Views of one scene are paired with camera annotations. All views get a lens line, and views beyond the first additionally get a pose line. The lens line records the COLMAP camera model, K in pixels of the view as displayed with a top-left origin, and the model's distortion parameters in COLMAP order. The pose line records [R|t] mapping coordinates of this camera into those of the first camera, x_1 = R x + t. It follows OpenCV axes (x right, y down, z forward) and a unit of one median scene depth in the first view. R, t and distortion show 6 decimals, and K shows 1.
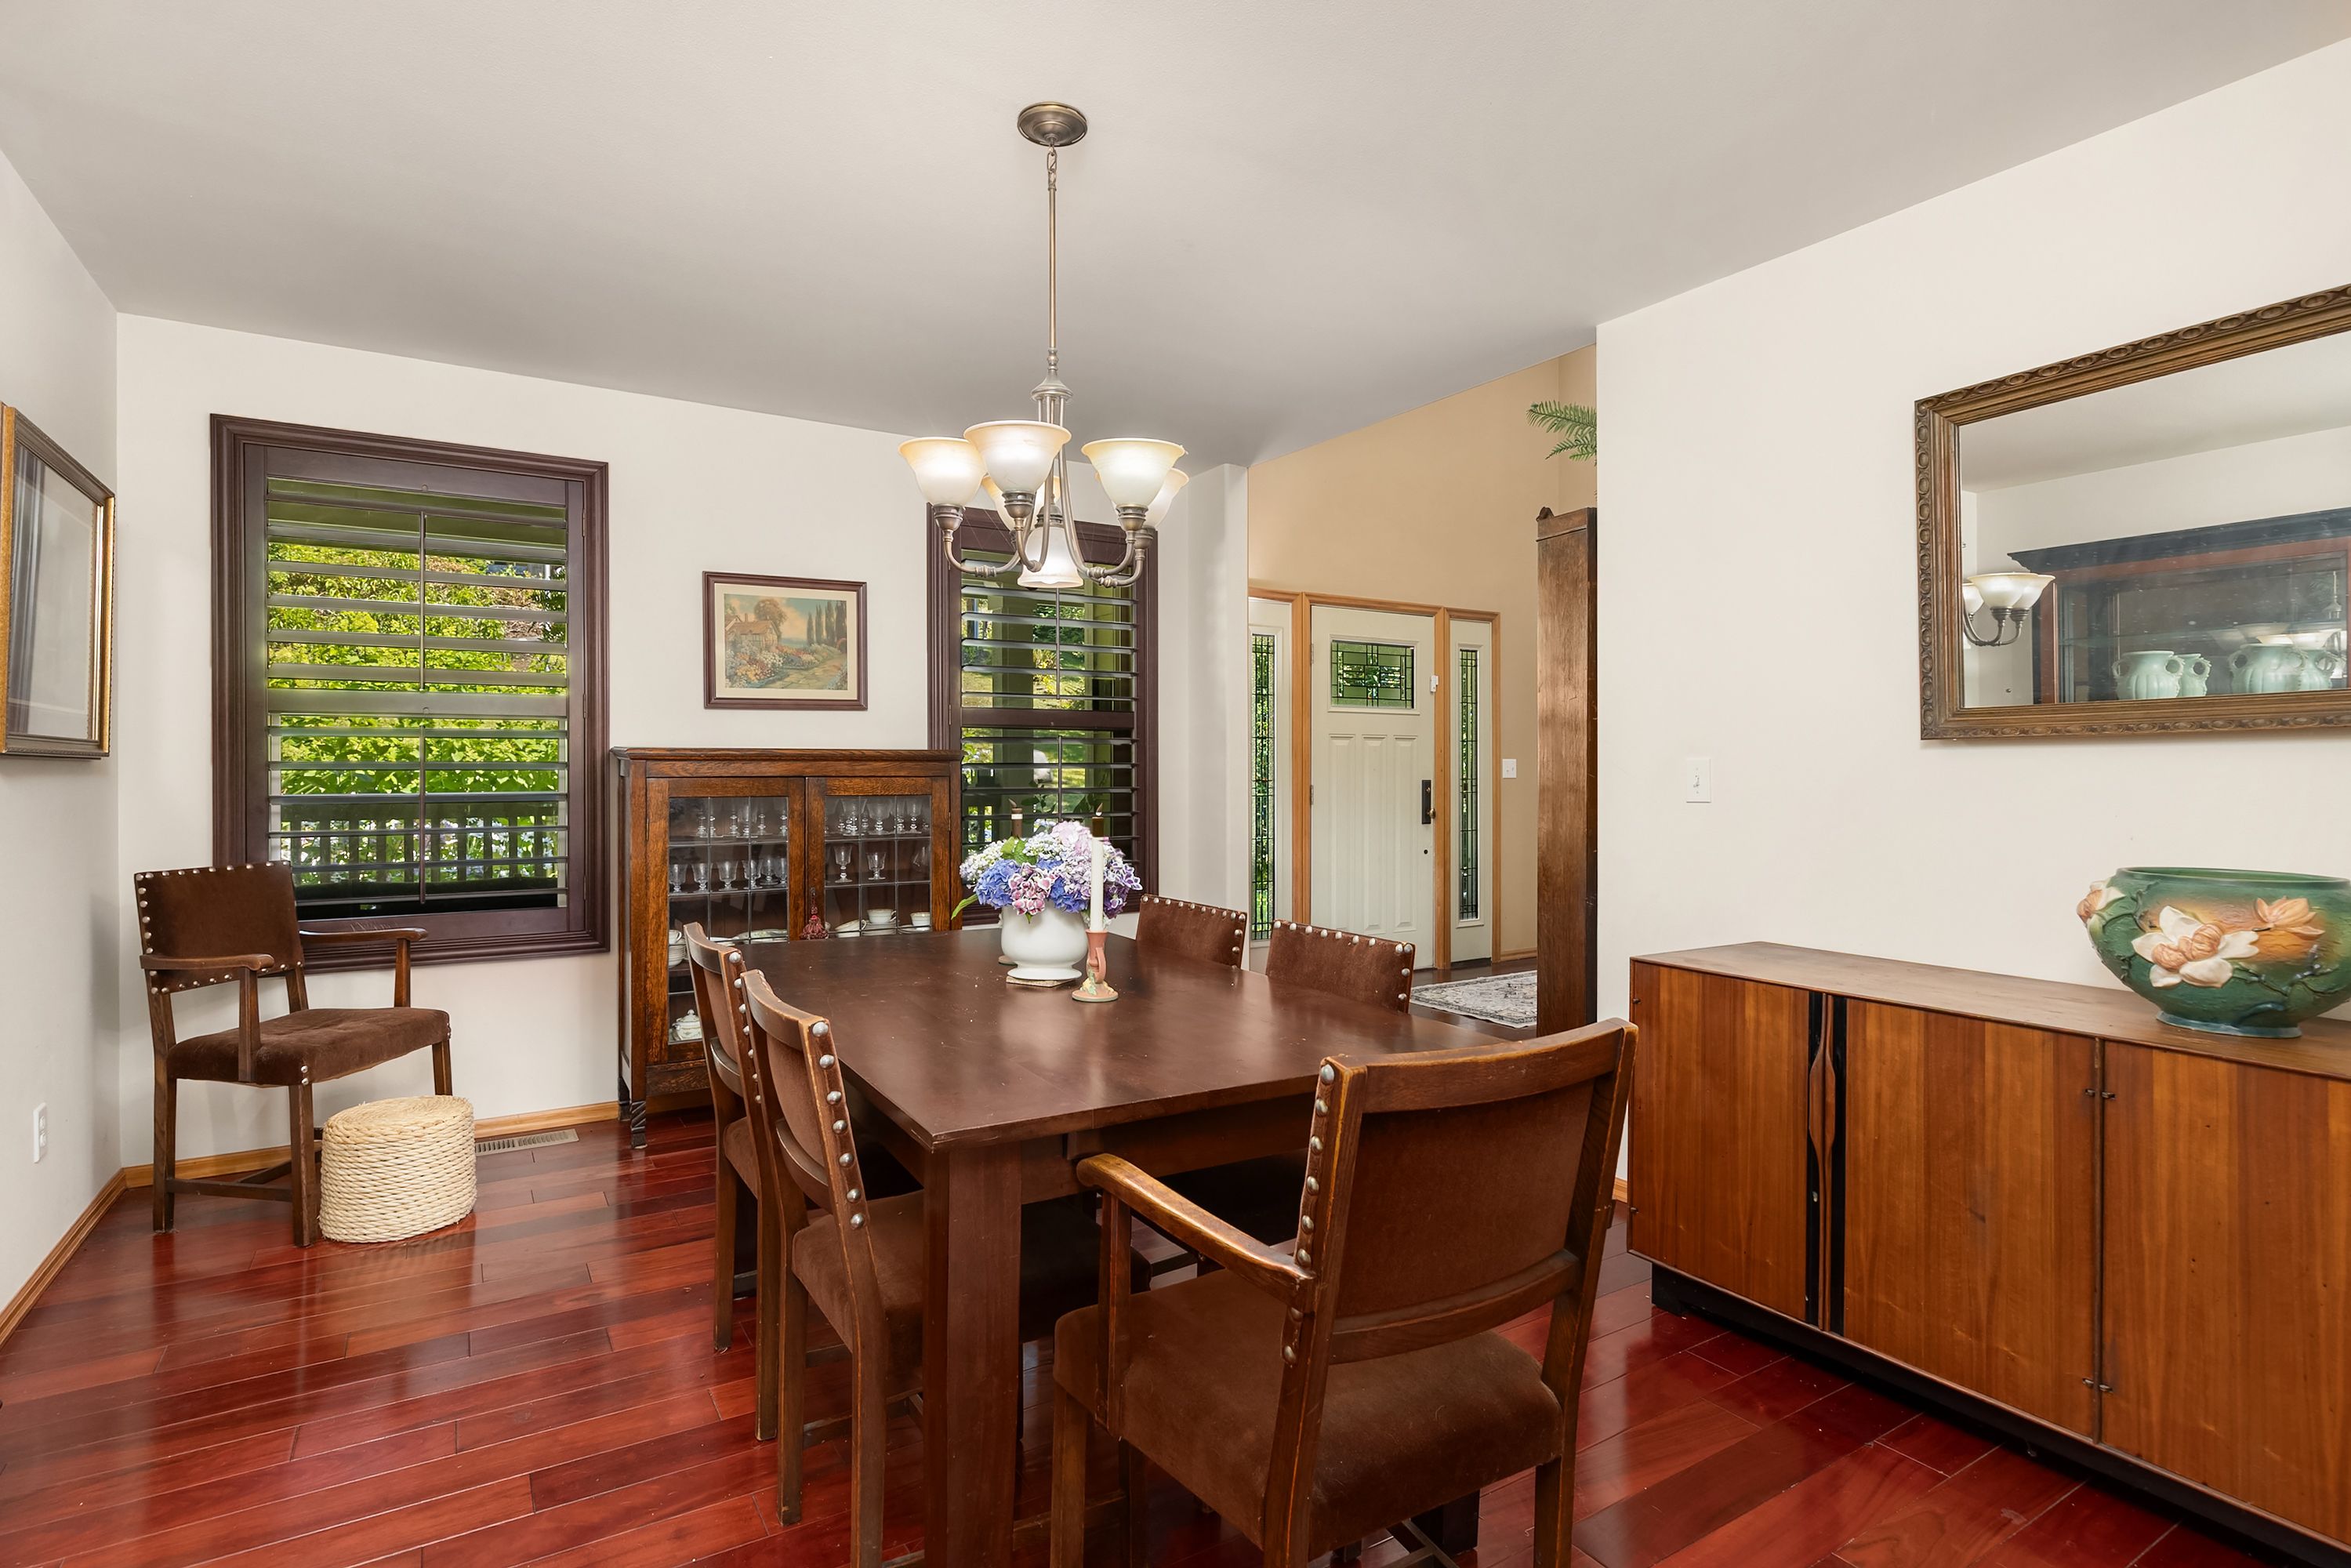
lens RADIAL K [[1194.2, 0, 1177.5], [0, 1194.2, 758.2], [0, 0, 1]] dist [0.019000, -0.000490]
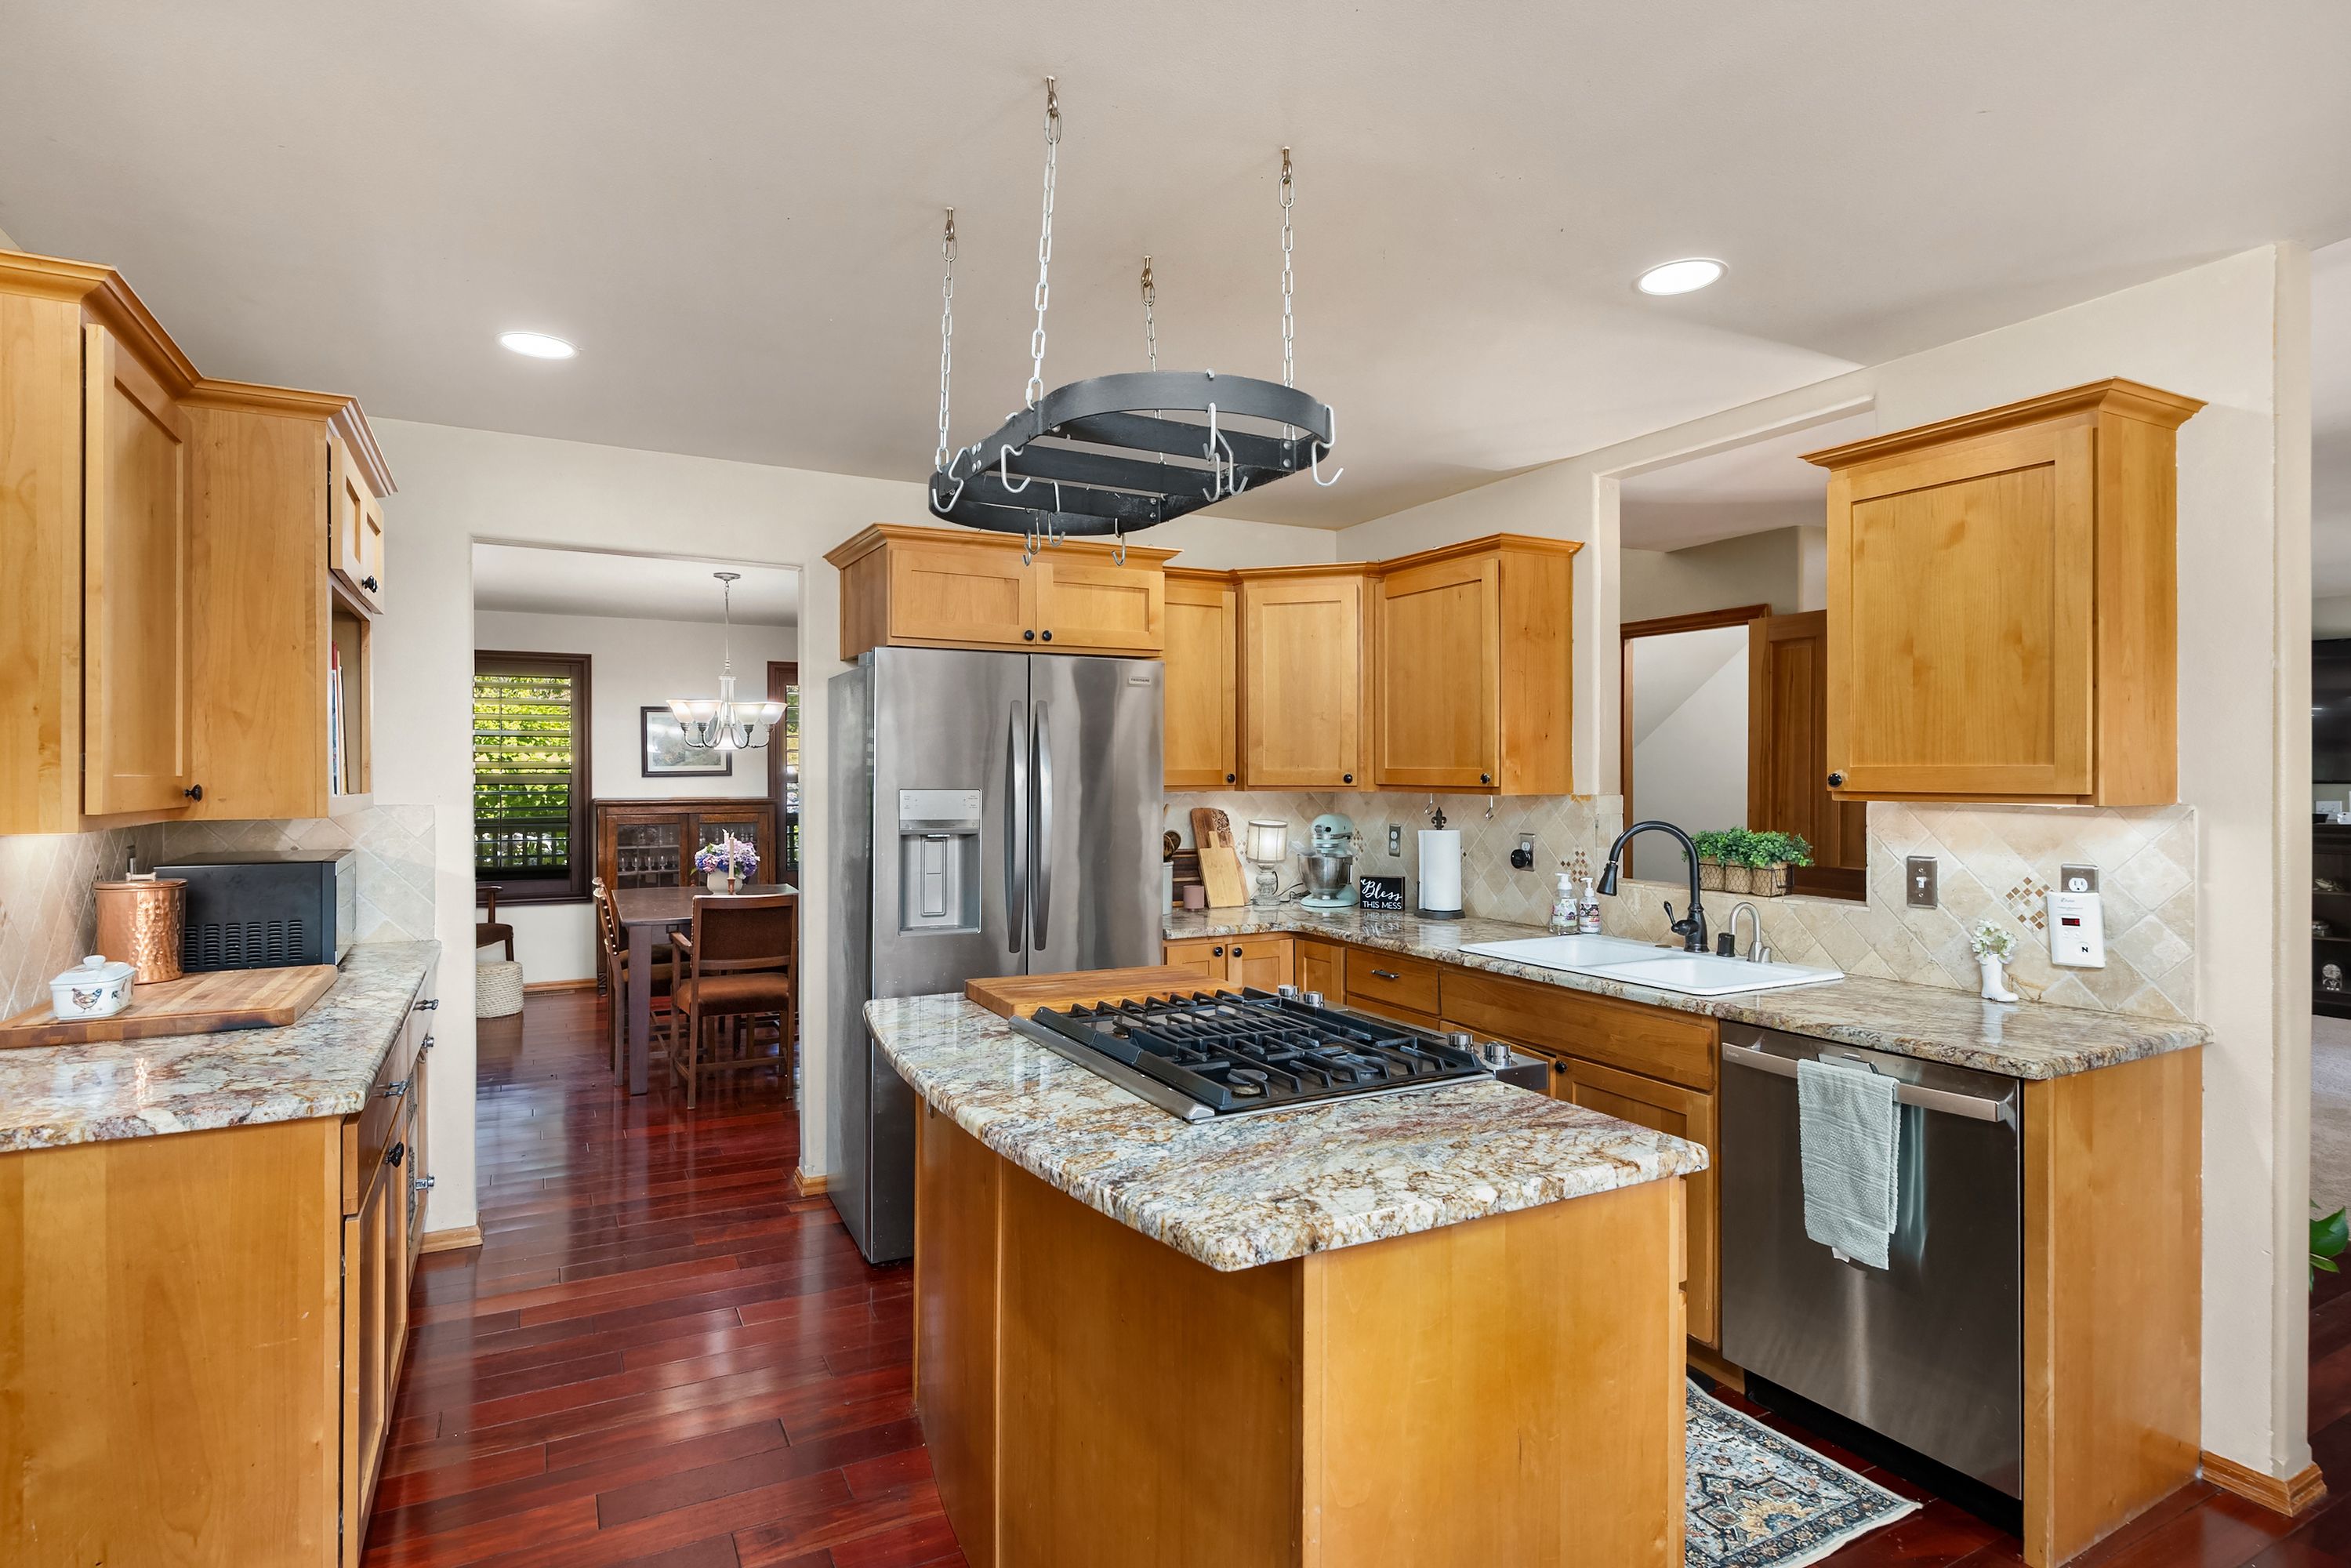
lens RADIAL K [[1194.2, 0, 1166.0], [0, 1194.2, 769.1], [0, 0, 1]] dist [0.019000, -0.000490]
pose [[0.998210, -0.000062, -0.059809, 0.591053], [0.000145, 0.999999, 0.001376, -0.060459], [0.059809, -0.001382, 0.998209, -0.919767]]
